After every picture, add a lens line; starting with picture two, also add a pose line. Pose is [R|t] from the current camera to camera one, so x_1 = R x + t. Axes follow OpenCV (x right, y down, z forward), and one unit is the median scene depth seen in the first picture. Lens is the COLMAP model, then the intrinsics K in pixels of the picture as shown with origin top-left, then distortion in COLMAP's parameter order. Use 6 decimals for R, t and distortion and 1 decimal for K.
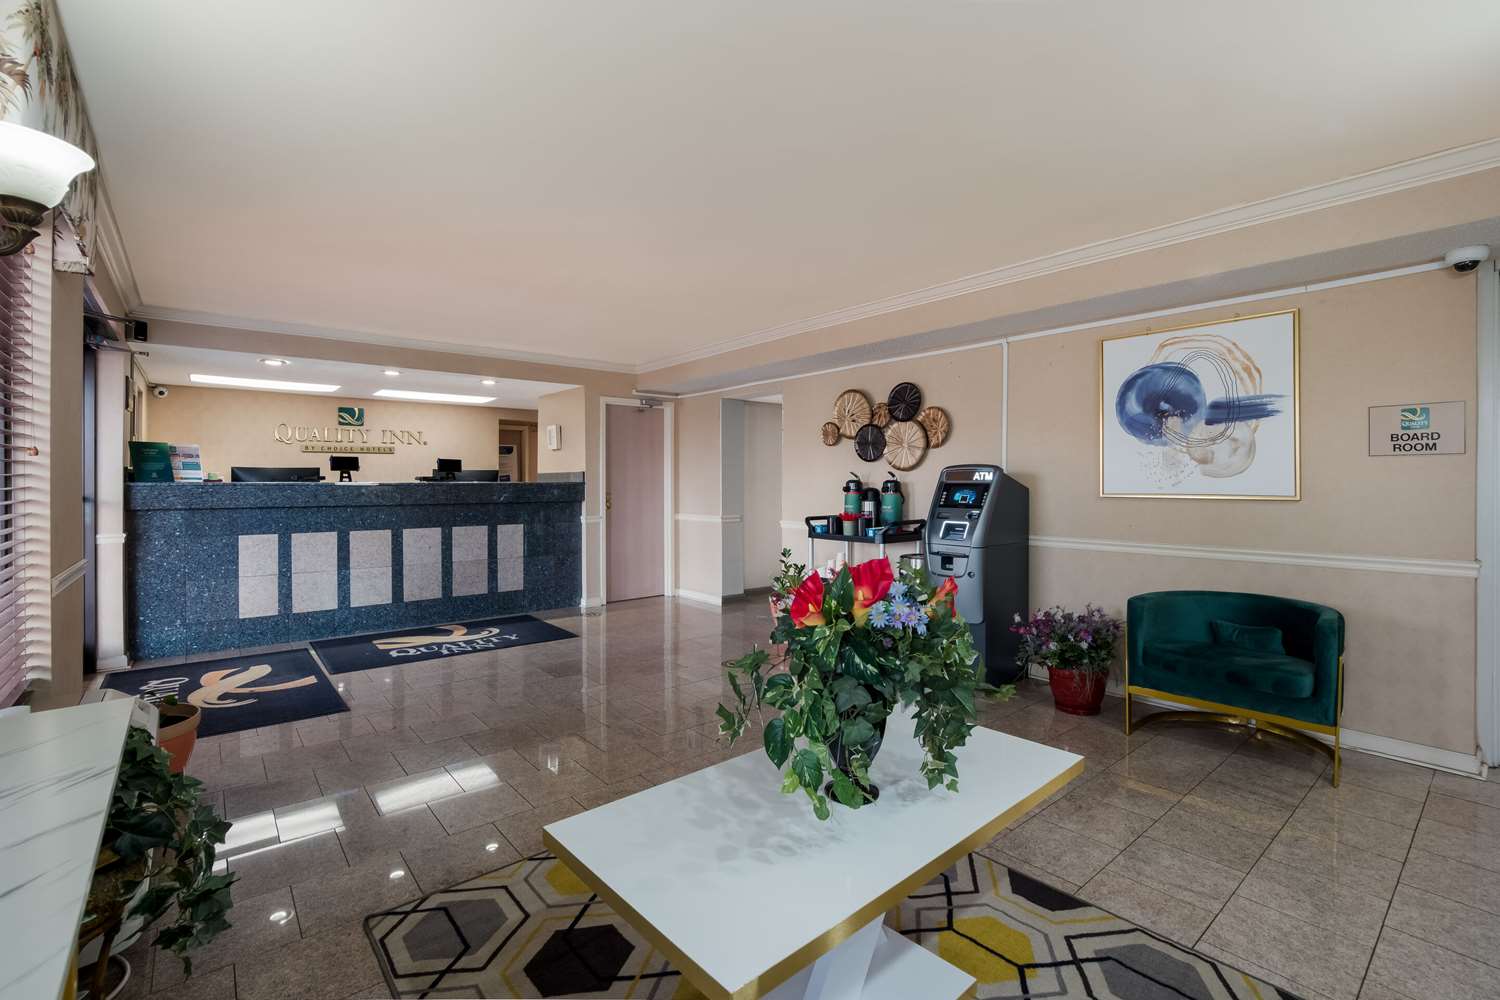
lens RADIAL K [[662.4, 0, 750.0], [0, 662.4, 500.0], [0, 0, 1]] dist [-0.006422, 0.000018]
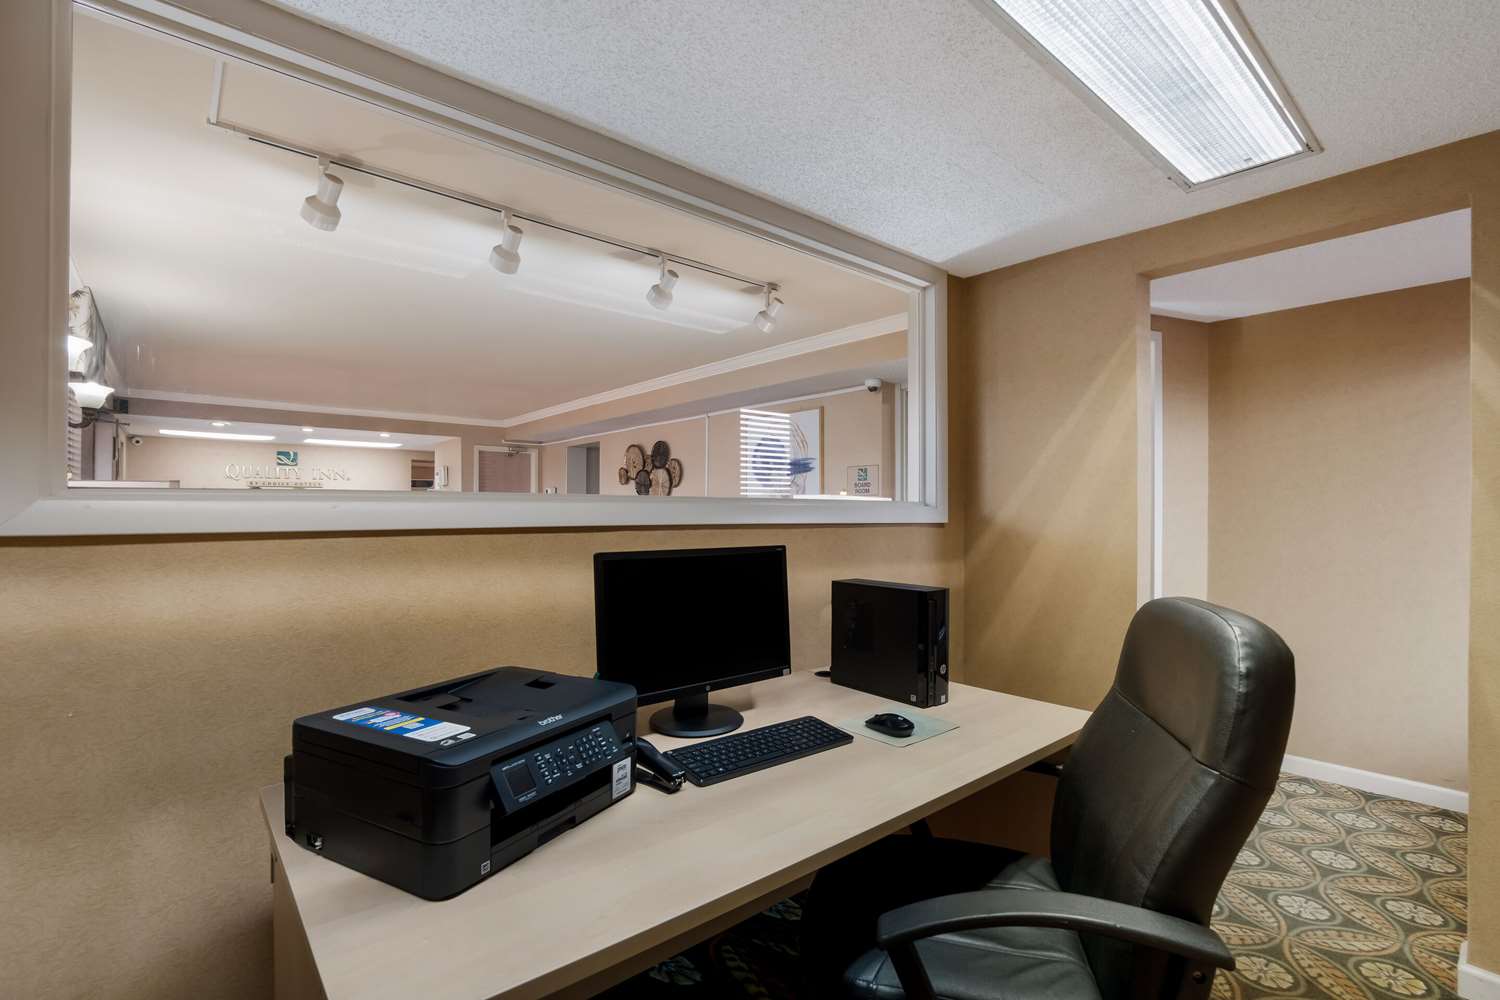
lens RADIAL K [[679.4, 0, 737.8], [0, 679.4, 507.6], [0, 0, 1]] dist [-0.006695, -0.000111]
pose [[0.999997, 0.002609, -0.000413, 0.399983], [-0.002622, 0.999412, -0.034182, 0.014660], [0.000323, 0.034183, 0.999416, -0.448785]]
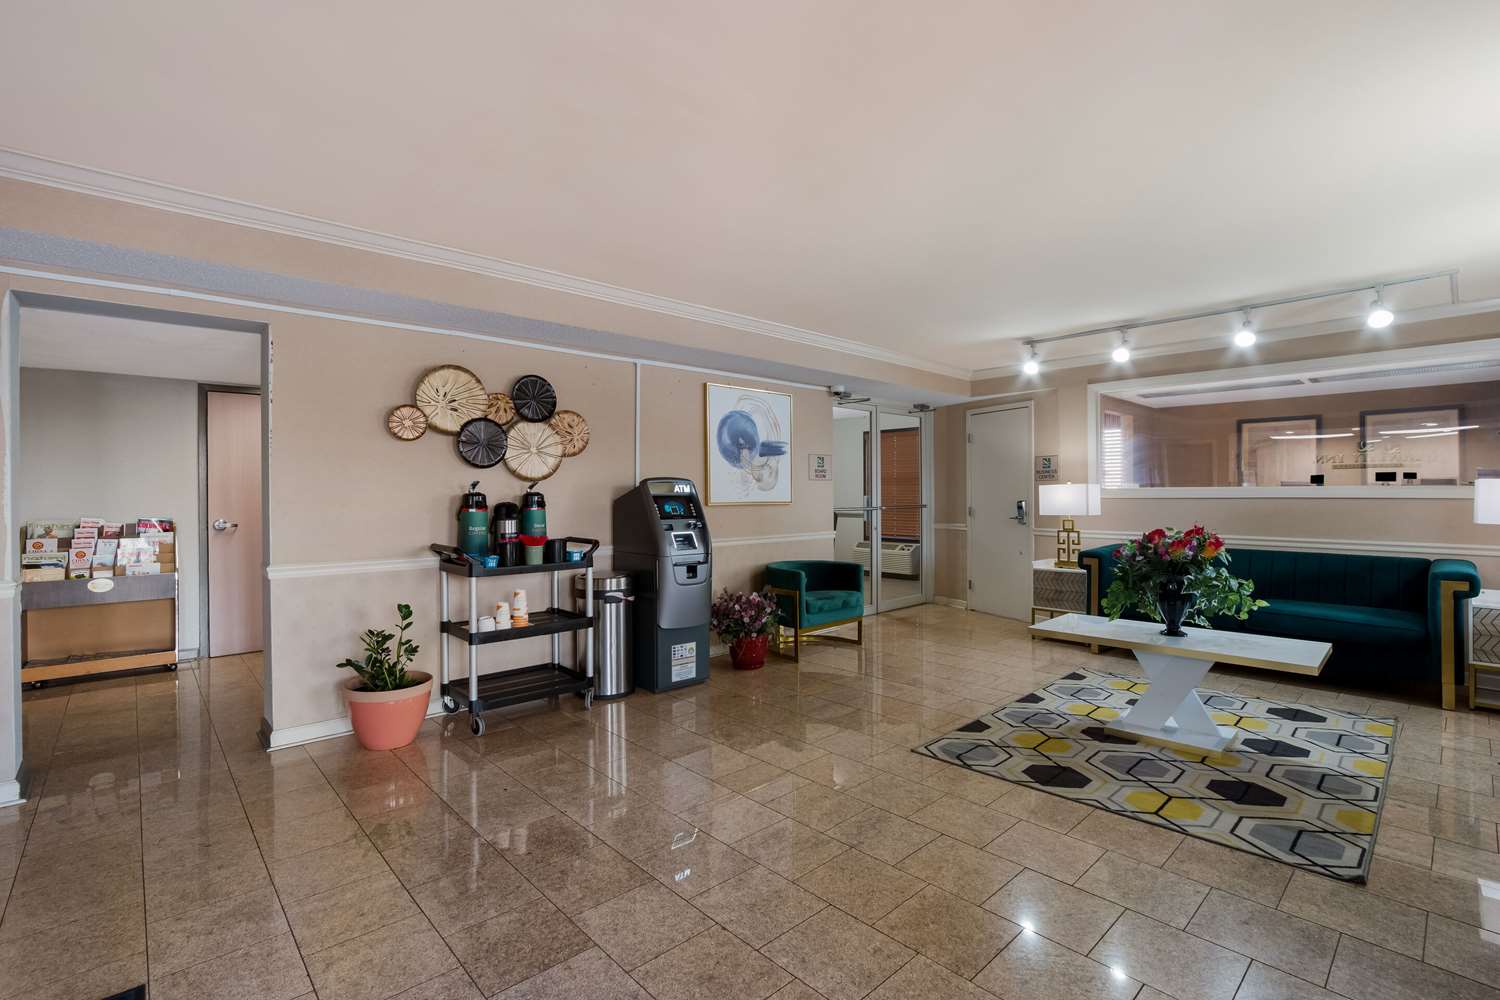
lens RADIAL K [[679.4, 0, 737.8], [0, 679.4, 507.6], [0, 0, 1]] dist [-0.006695, -0.000111]
pose [[-0.040768, -0.021164, 0.998944, -0.627089], [0.034253, 0.999158, 0.022566, -0.022176], [-0.998581, 0.035136, -0.040009, 0.781937]]
